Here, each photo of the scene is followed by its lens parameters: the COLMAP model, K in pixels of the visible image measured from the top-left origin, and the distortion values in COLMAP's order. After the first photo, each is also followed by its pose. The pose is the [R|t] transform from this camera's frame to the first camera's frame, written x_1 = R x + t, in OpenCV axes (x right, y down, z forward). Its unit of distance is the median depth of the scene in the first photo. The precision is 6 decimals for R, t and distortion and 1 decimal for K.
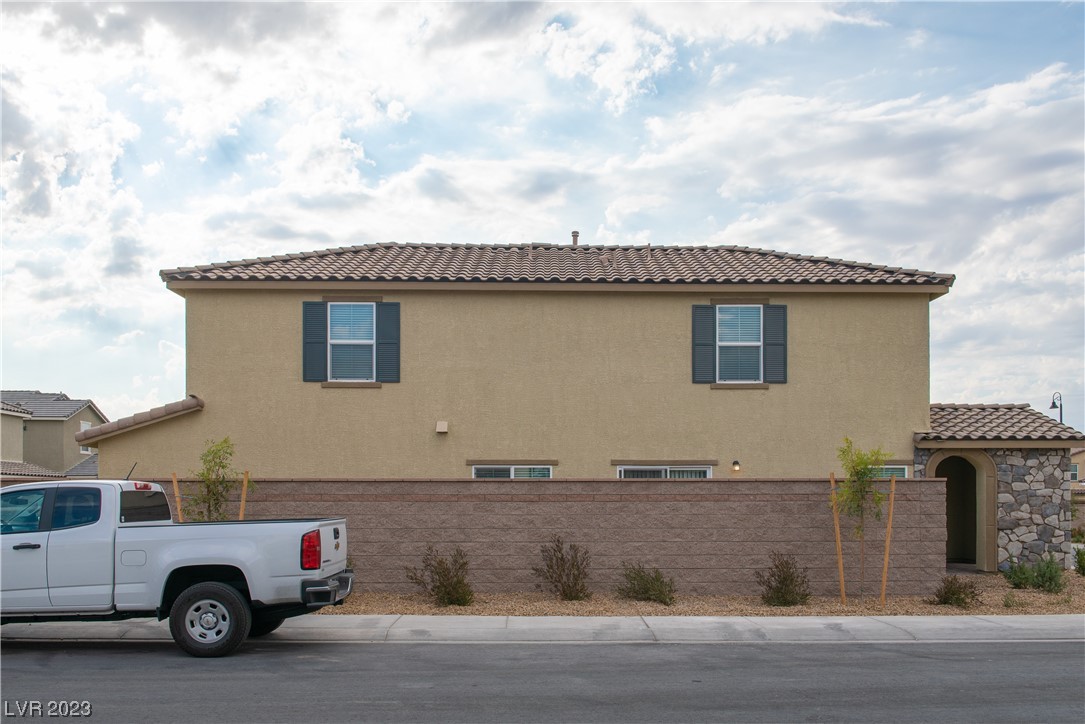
lens RADIAL K [[1023.3, 0, 542.6], [0, 1023.3, 435.3], [0, 0, 1]] dist [-0.018269, -0.007277]
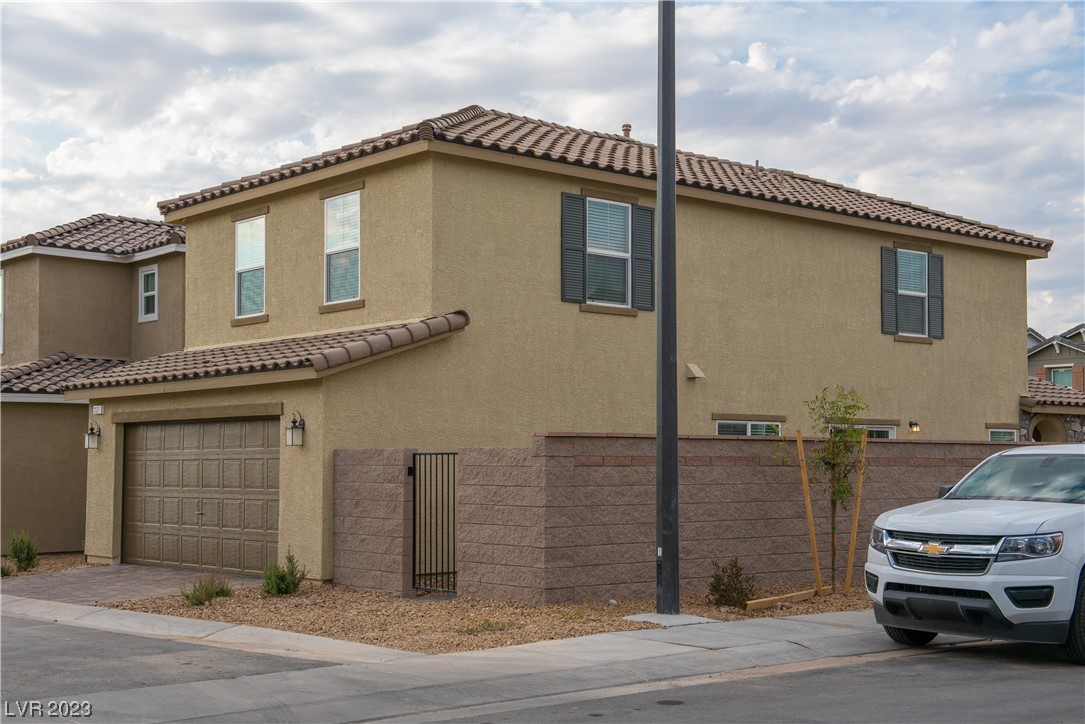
lens RADIAL K [[1466.2, 0, 542.1], [0, 1466.2, 386.3], [0, 0, 1]] dist [0.034348, 0.013088]
pose [[0.776420, 0.036067, 0.629183, -0.897684], [-0.046557, 0.998916, 0.000189, 0.008979], [-0.628494, -0.029440, 0.777257, 0.183771]]
